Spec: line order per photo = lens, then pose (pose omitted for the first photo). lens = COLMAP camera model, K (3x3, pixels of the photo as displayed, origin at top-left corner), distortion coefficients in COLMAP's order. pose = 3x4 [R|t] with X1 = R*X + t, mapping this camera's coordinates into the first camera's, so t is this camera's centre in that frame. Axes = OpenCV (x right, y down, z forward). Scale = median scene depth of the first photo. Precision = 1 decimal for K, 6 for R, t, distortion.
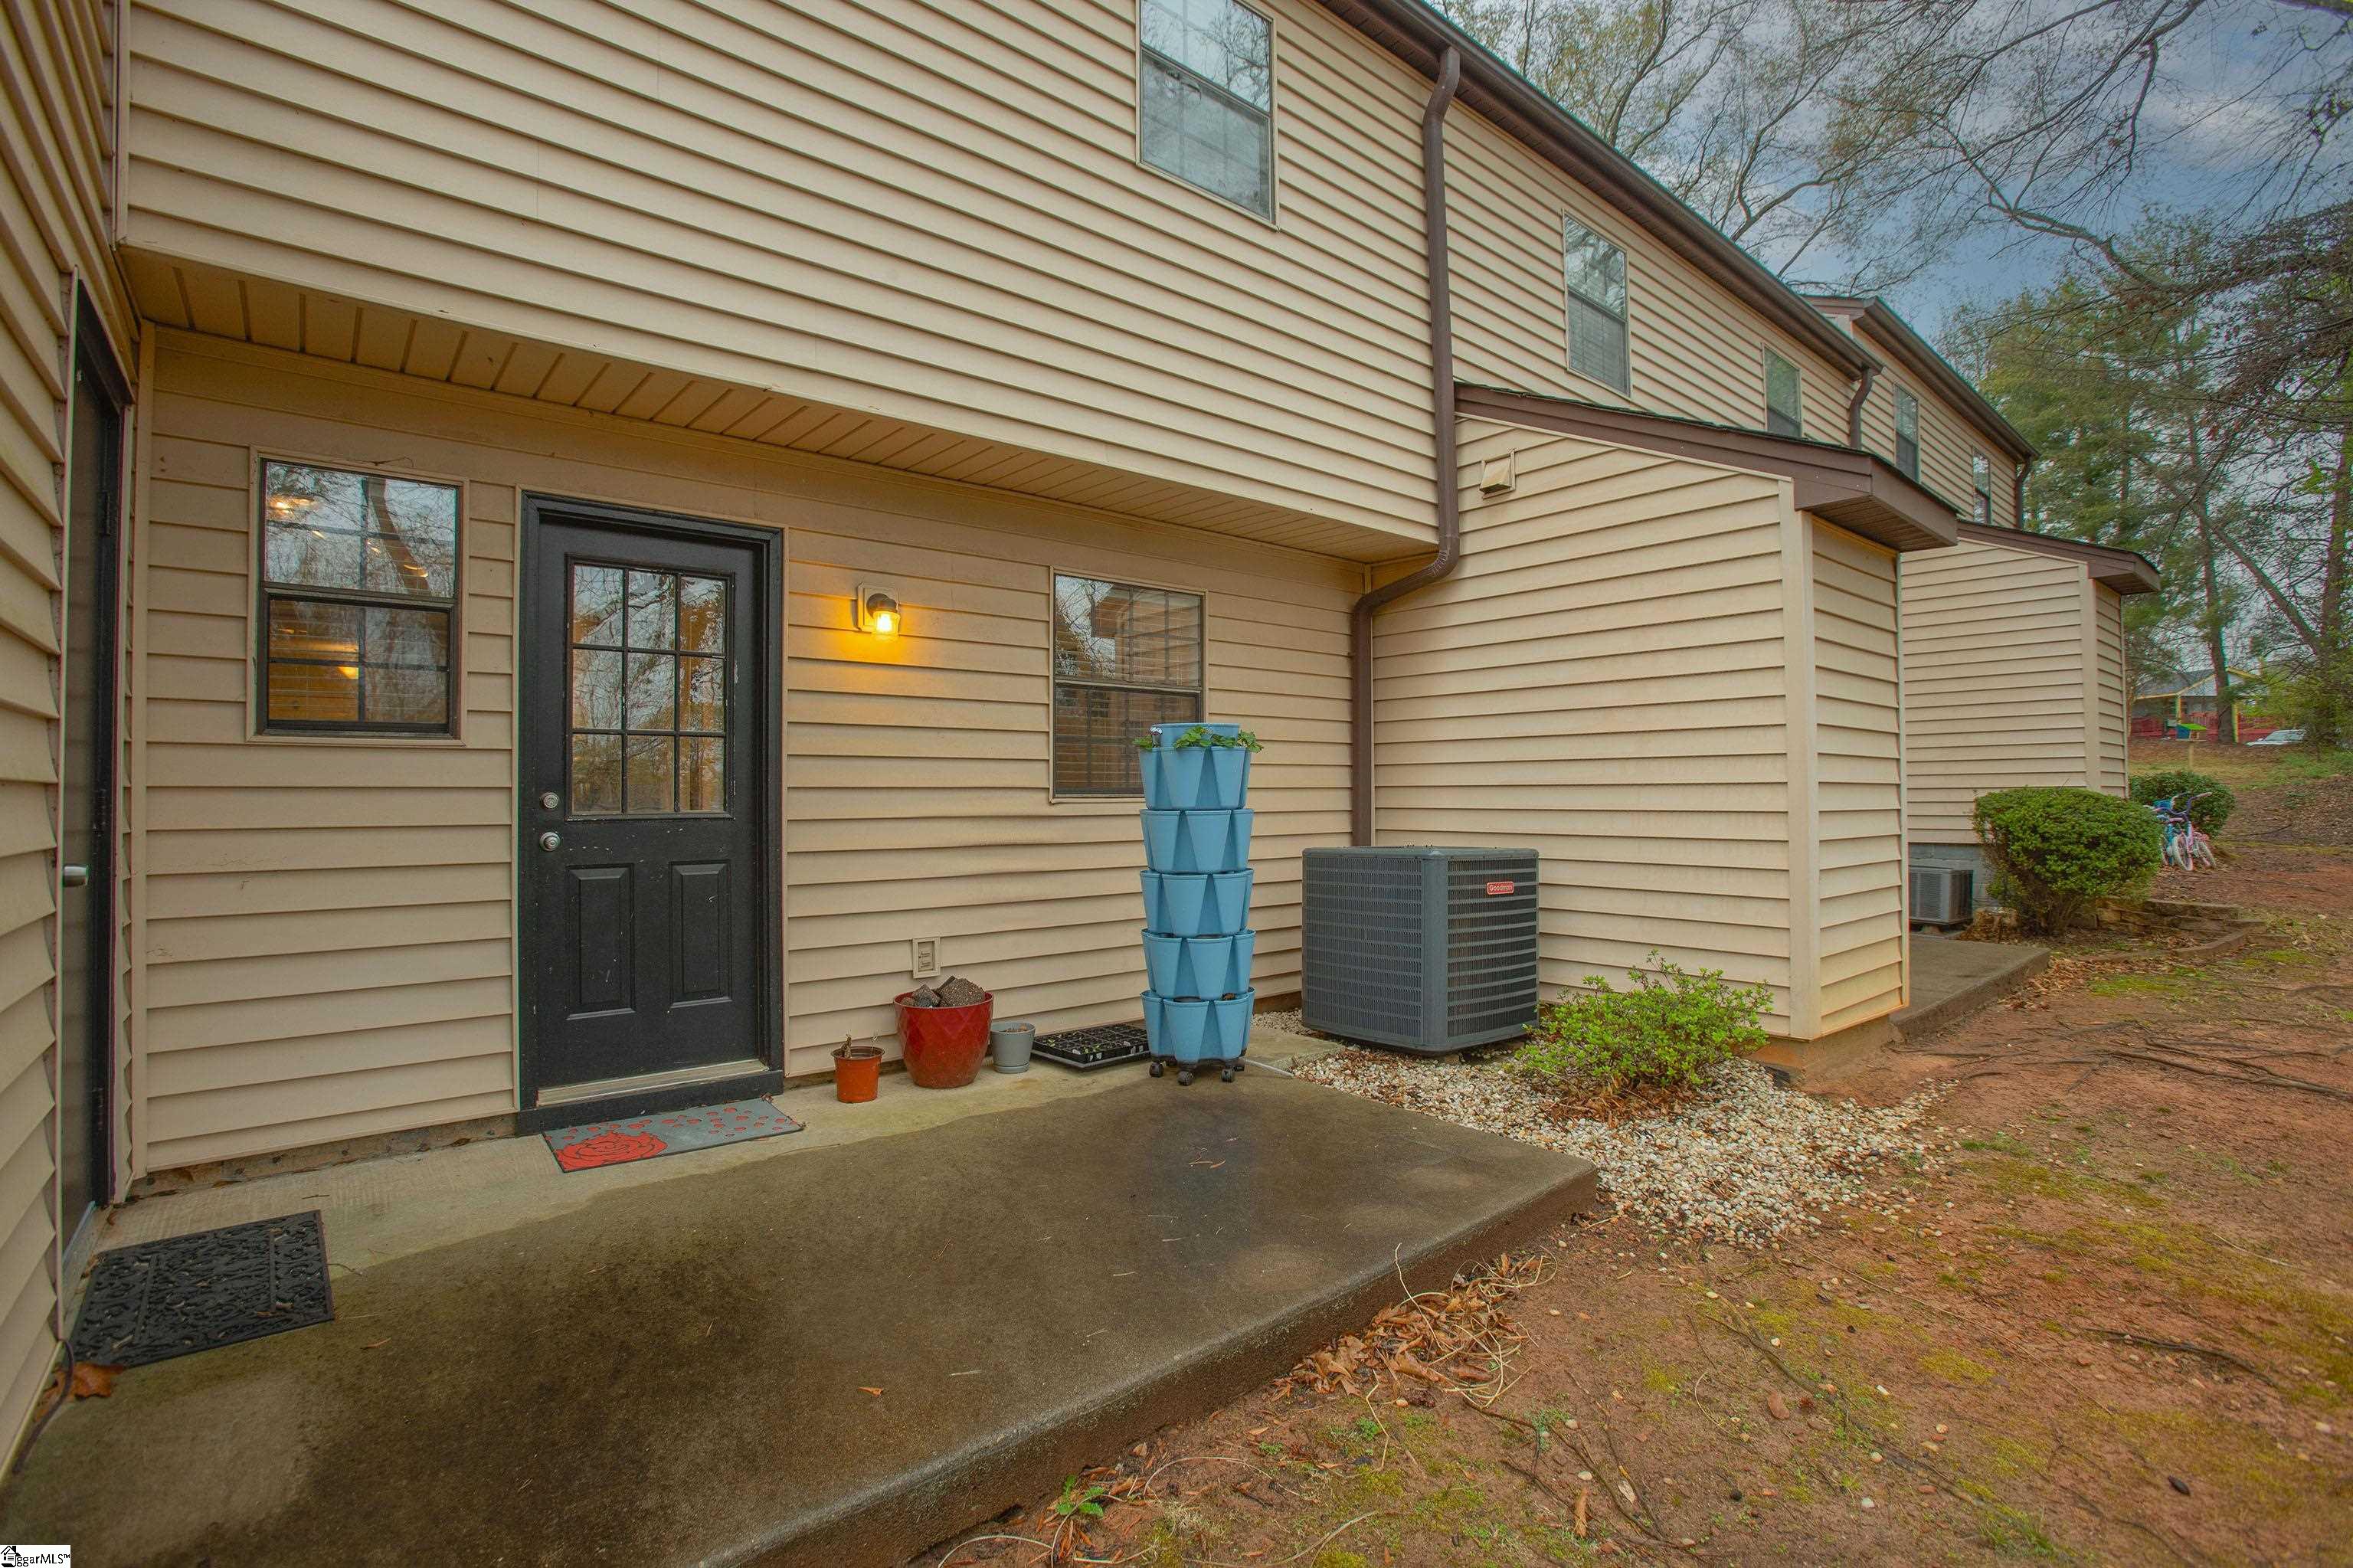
lens RADIAL K [[1077.5, 0, 1172.0], [0, 1077.5, 776.2], [0, 0, 1]] dist [-0.077532, 0.034472]
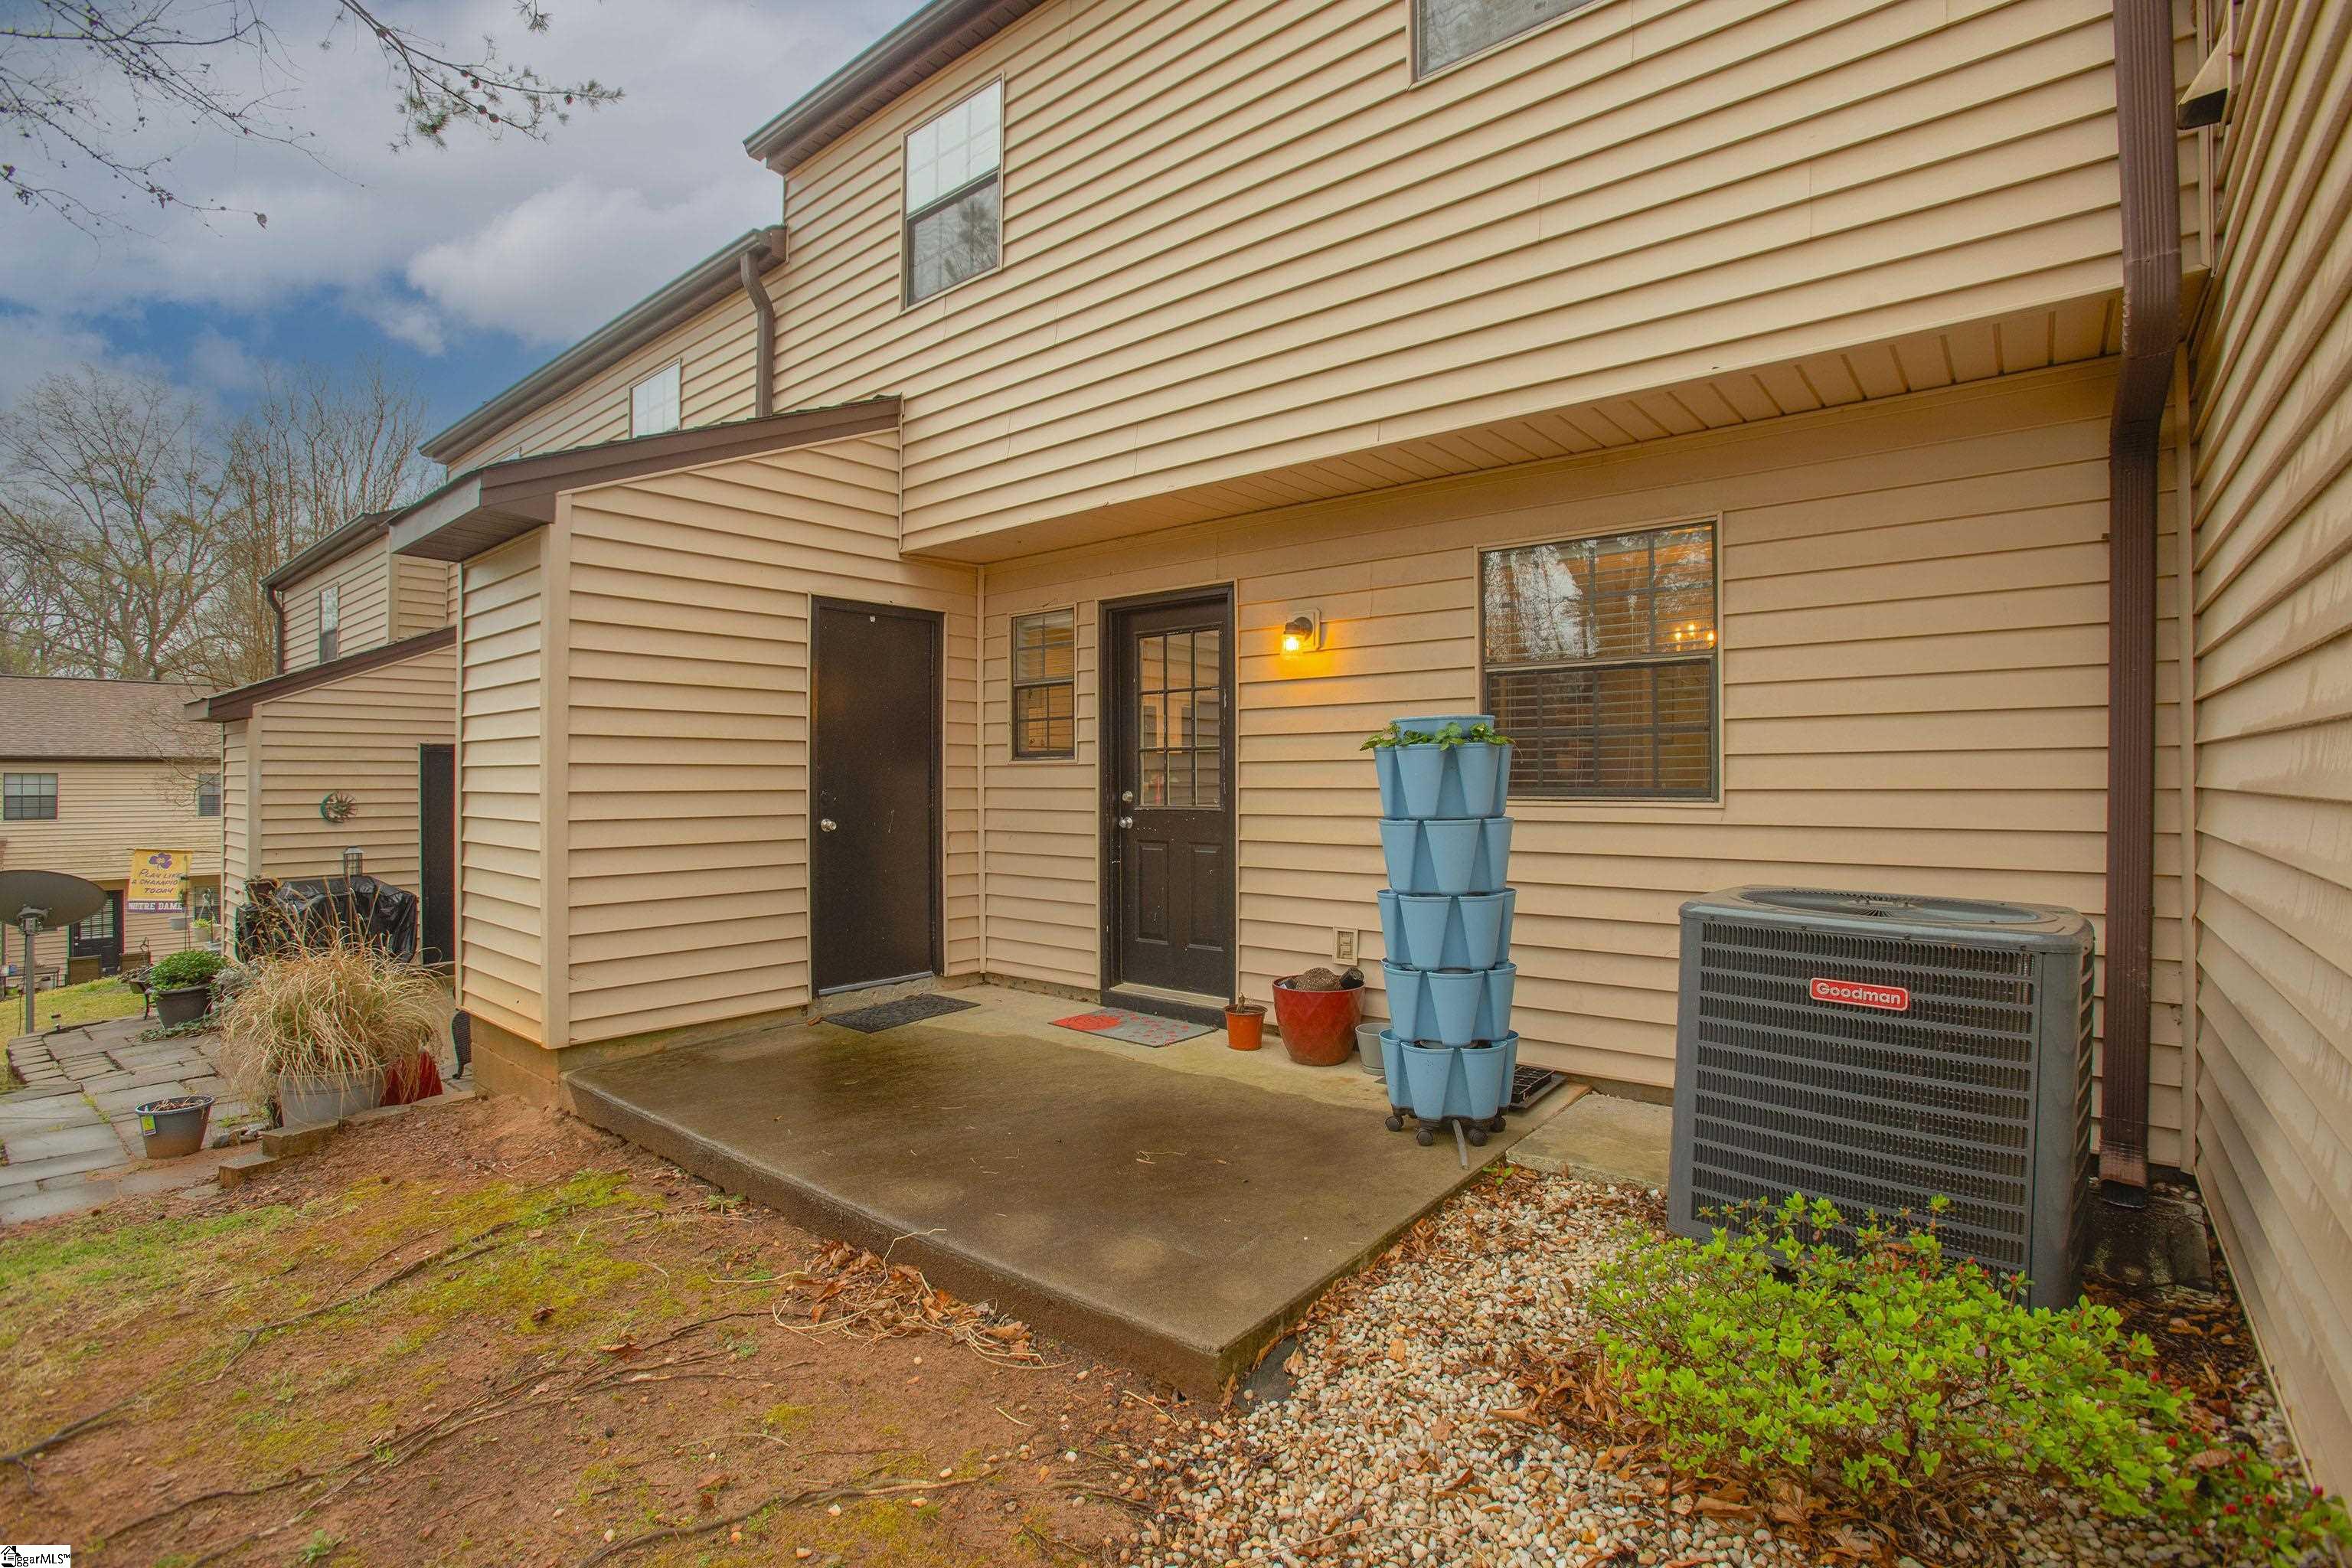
lens RADIAL K [[1077.0, 0, 1171.5], [0, 1077.0, 776.2], [0, 0, 1]] dist [-0.077532, 0.034472]
pose [[0.192034, -0.000063, -0.981388, 0.869907], [0.017836, 0.999835, 0.003426, -0.009447], [0.981226, -0.018162, 0.192004, 0.684491]]
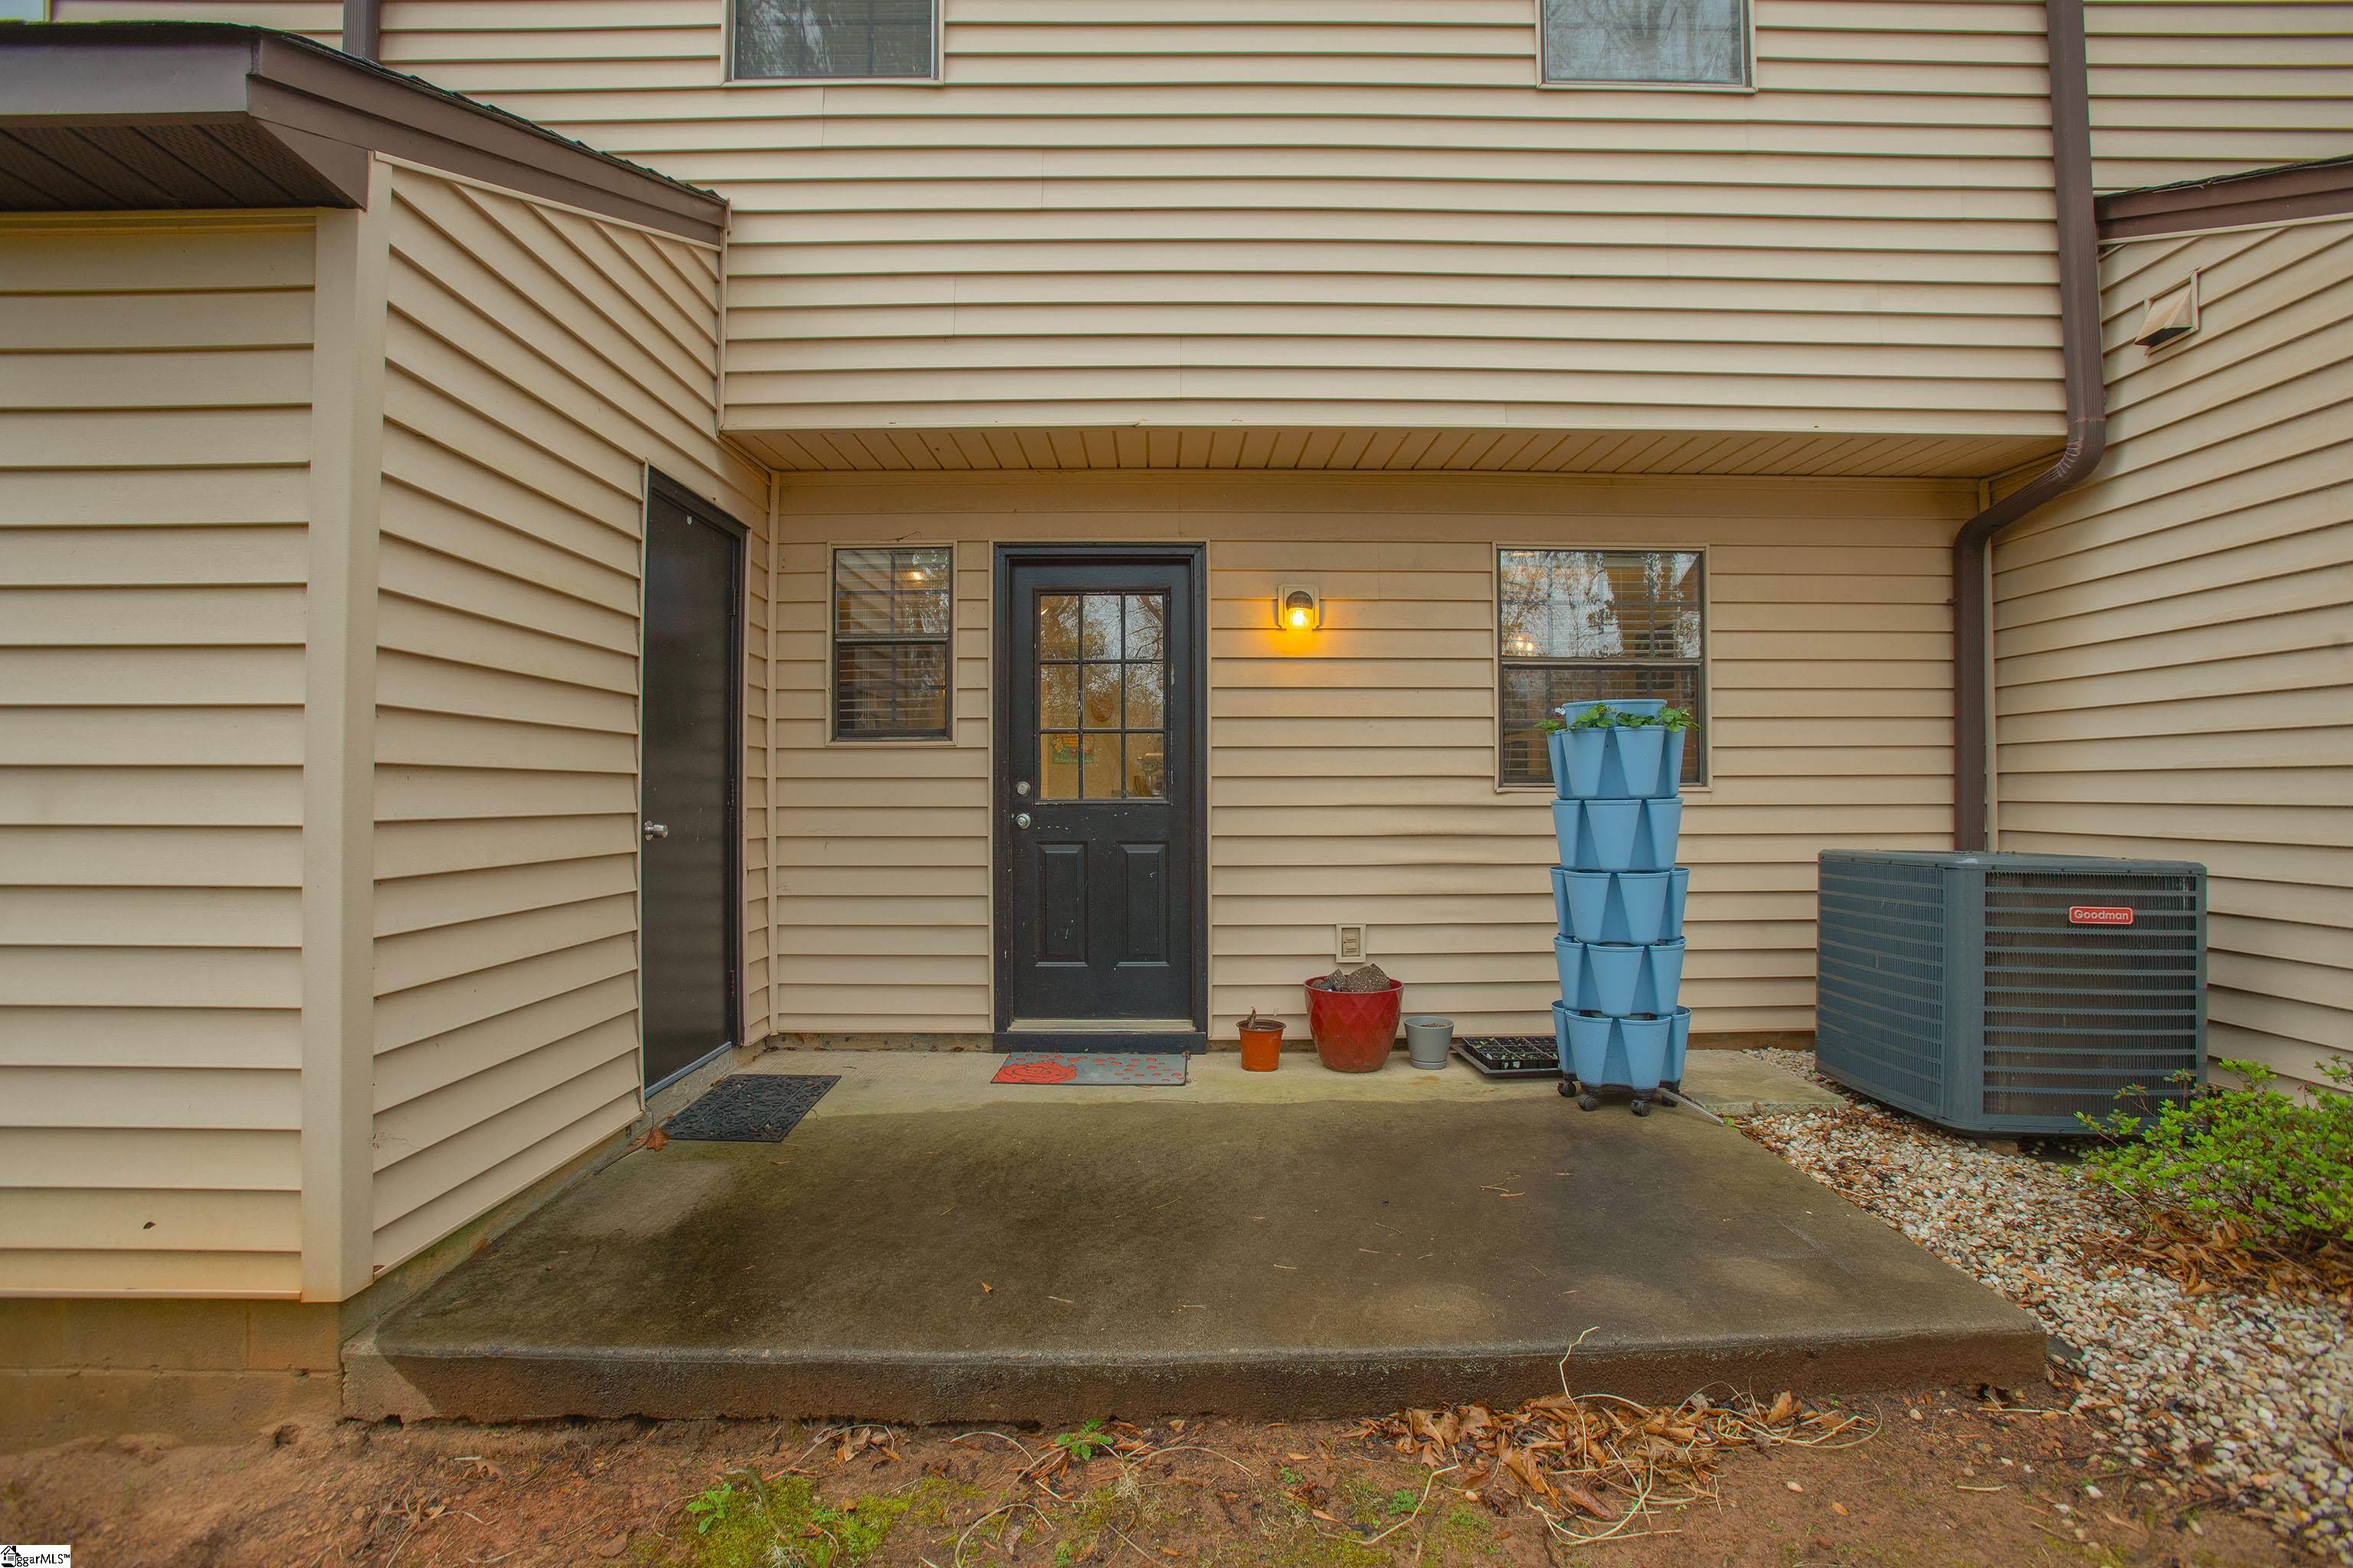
lens RADIAL K [[1077.5, 0, 1172.0], [0, 1077.5, 776.2], [0, 0, 1]] dist [-0.077532, 0.034472]
pose [[0.774088, -0.007593, -0.633033, 0.314687], [0.009208, 0.999957, -0.000734, 0.010455], [0.633011, -0.005261, 0.774125, 0.113725]]
